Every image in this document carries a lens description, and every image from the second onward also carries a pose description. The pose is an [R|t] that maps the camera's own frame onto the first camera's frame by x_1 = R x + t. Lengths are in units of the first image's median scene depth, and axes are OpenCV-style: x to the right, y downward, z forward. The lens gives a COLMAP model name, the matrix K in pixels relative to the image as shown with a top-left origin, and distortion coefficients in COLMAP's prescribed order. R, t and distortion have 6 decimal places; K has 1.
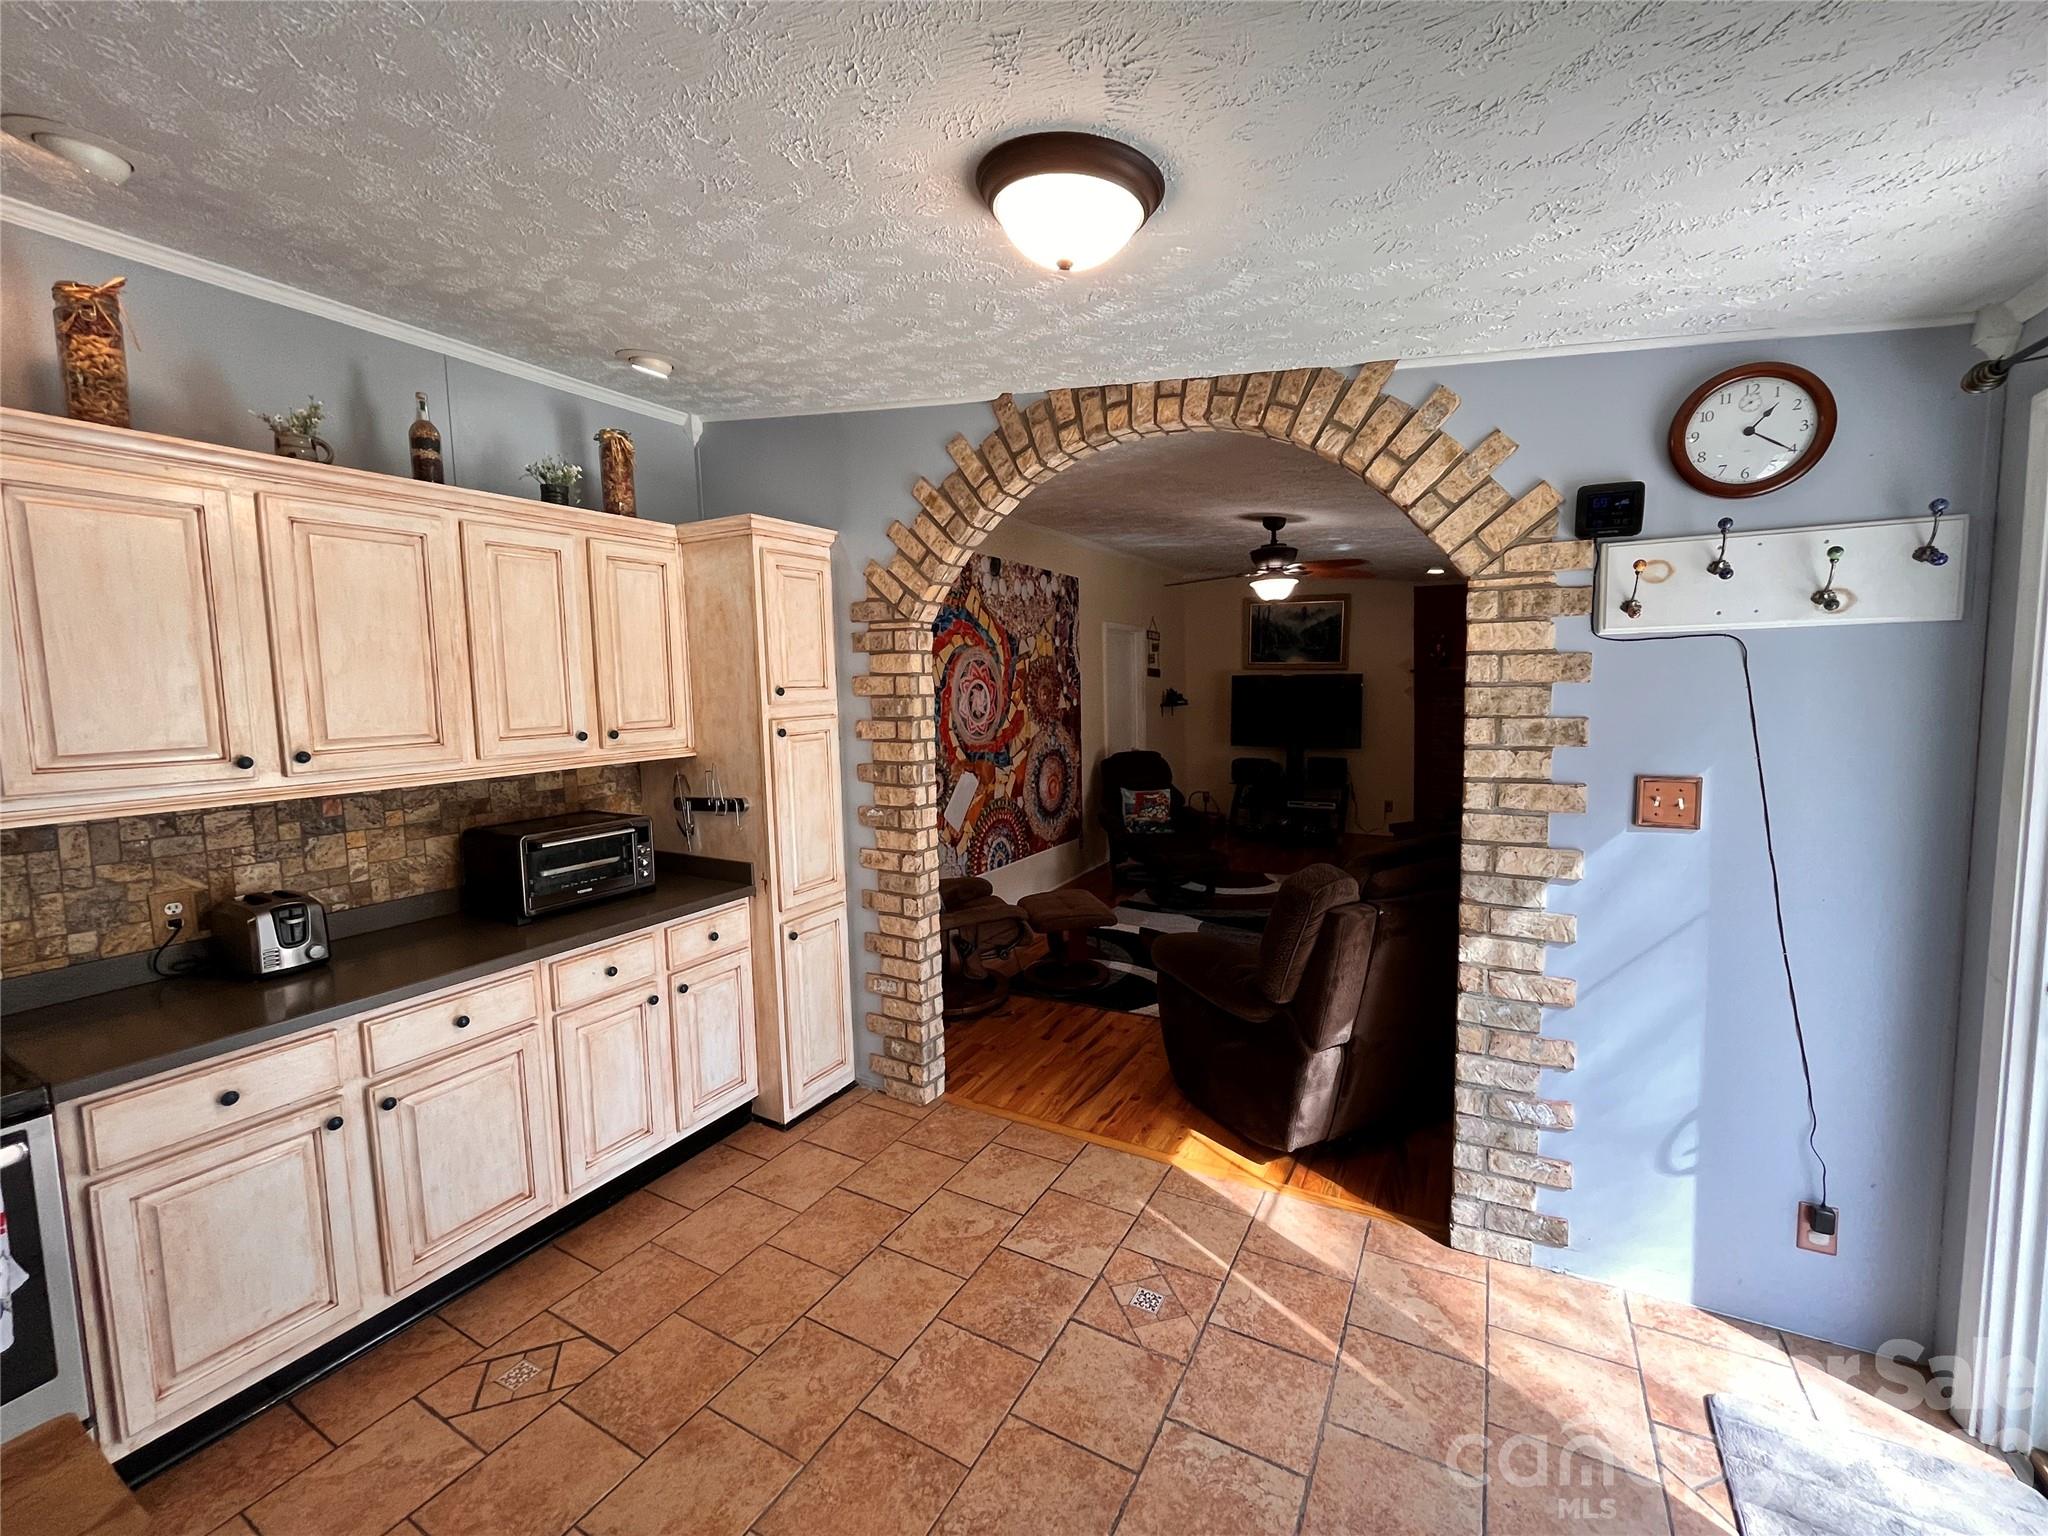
lens RADIAL K [[831.6, 0, 1025.1], [0, 831.6, 761.5], [0, 0, 1]] dist [-0.002011, -0.000404]
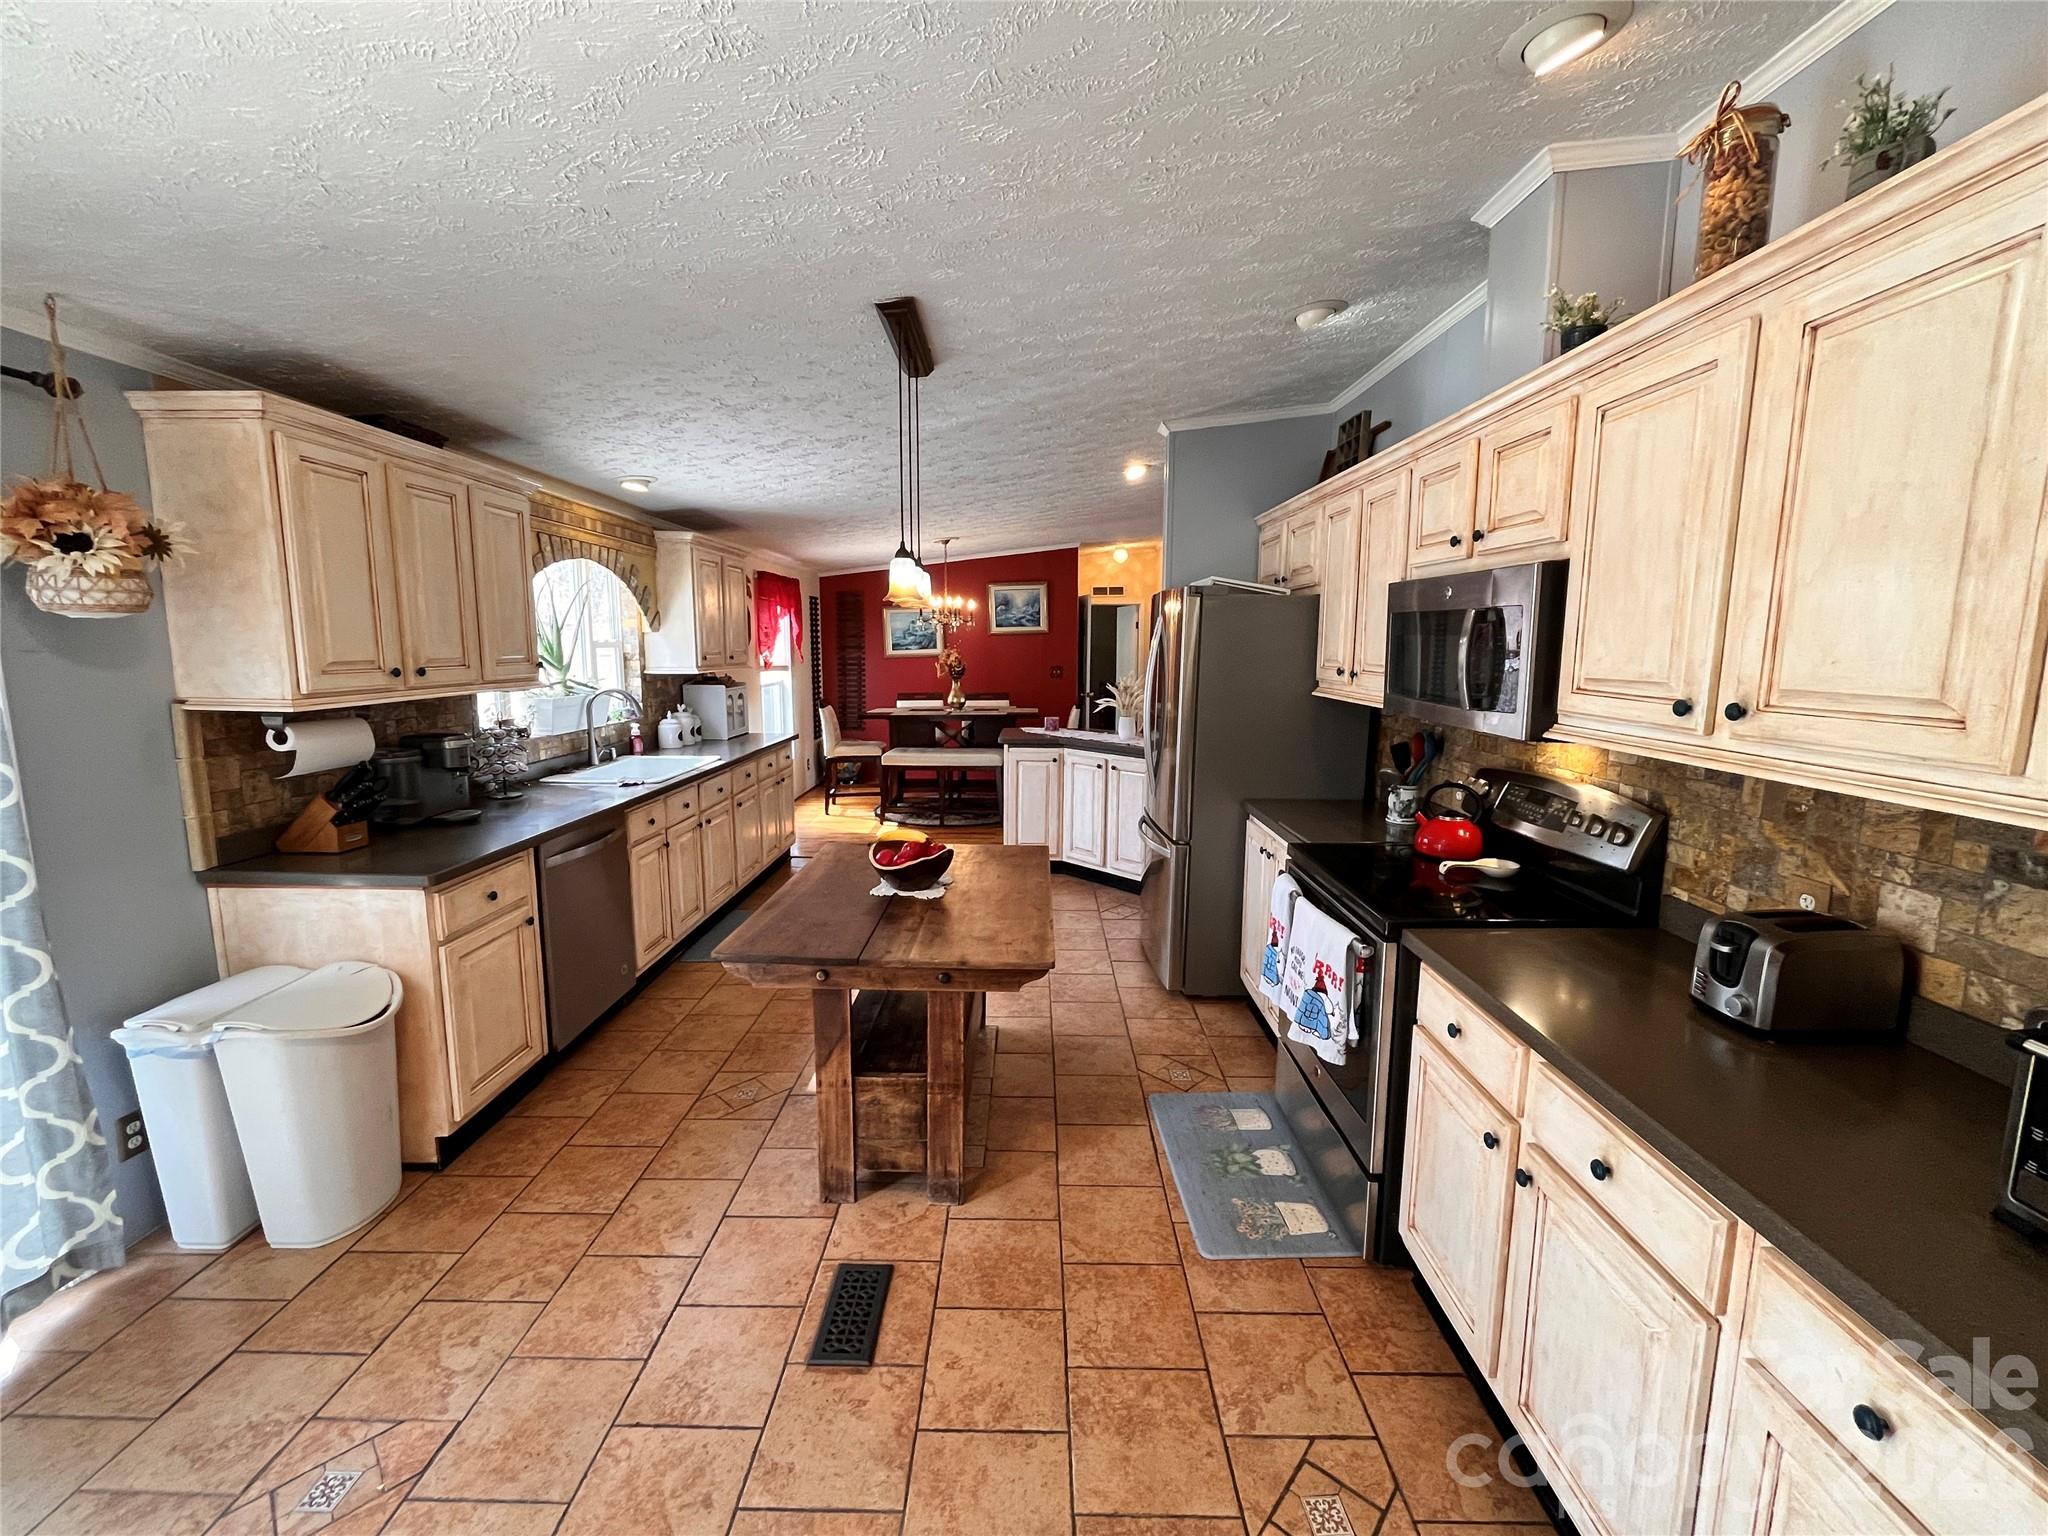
lens RADIAL K [[831.6, 0, 1020.3], [0, 831.6, 760.8], [0, 0, 1]] dist [-0.002011, -0.000404]
pose [[-0.878035, 0.085401, -0.470915, -0.040063], [-0.030685, 0.971881, 0.233465, -0.073153], [0.477611, 0.219440, -0.850725, 0.916559]]
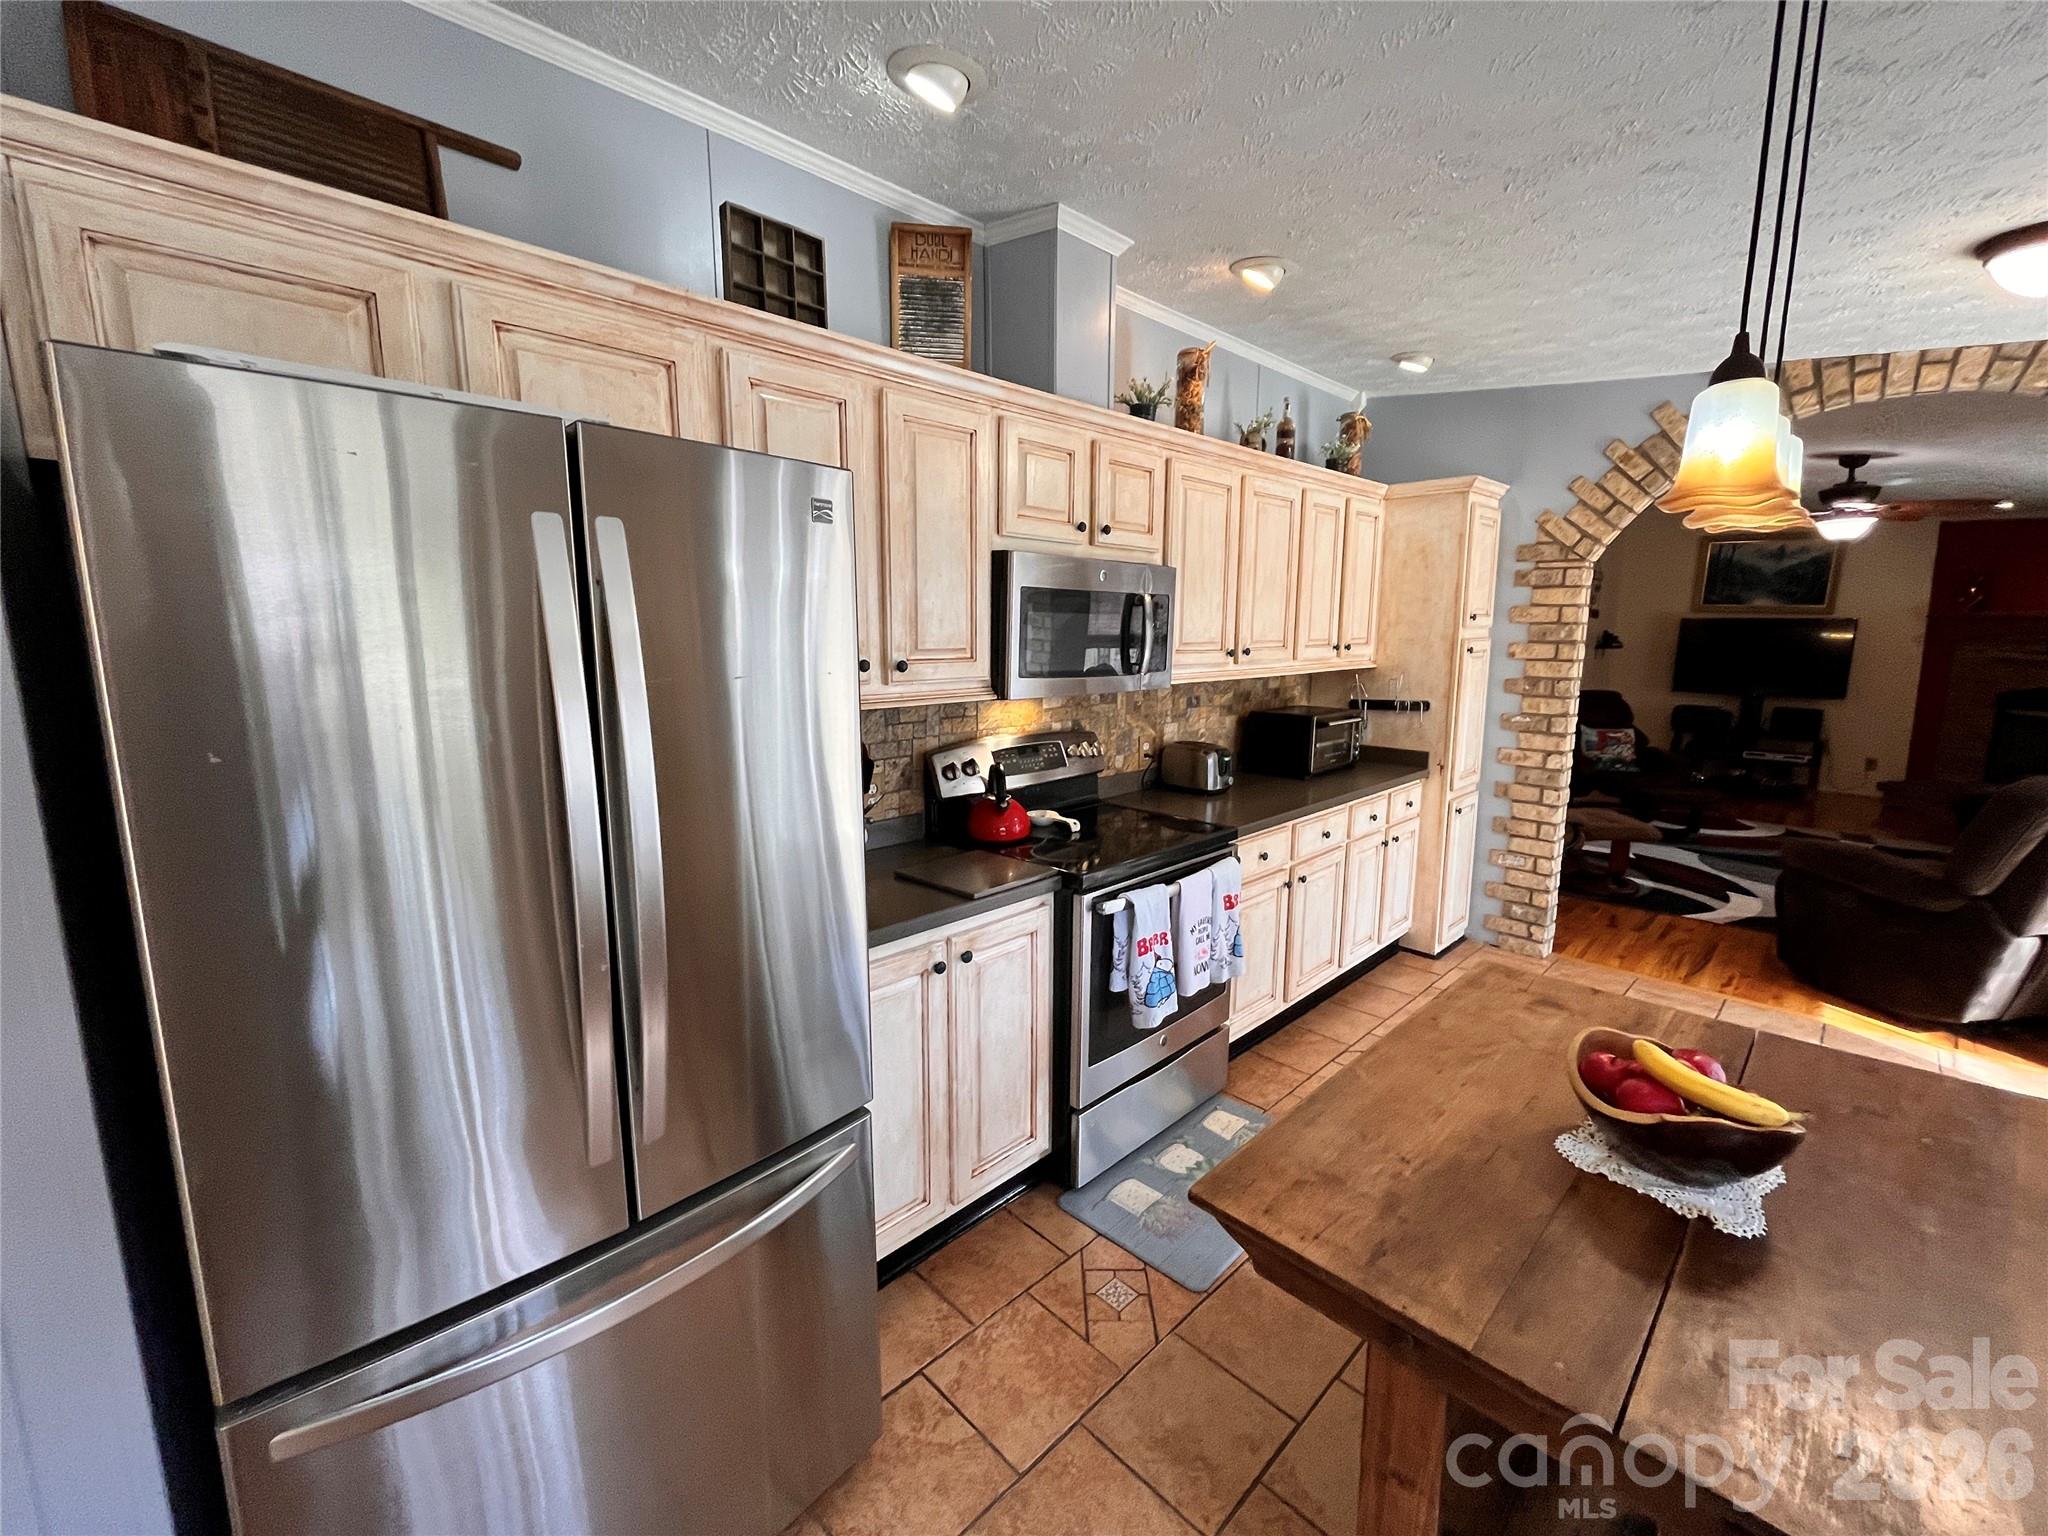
lens RADIAL K [[831.6, 0, 1027.3], [0, 831.6, 761.0], [0, 0, 1]] dist [-0.002011, -0.000404]
pose [[0.958198, 0.064472, -0.278748, -0.577884], [-0.045468, 0.996212, 0.074117, 0.070886], [0.282471, -0.058345, 0.957500, -0.416501]]
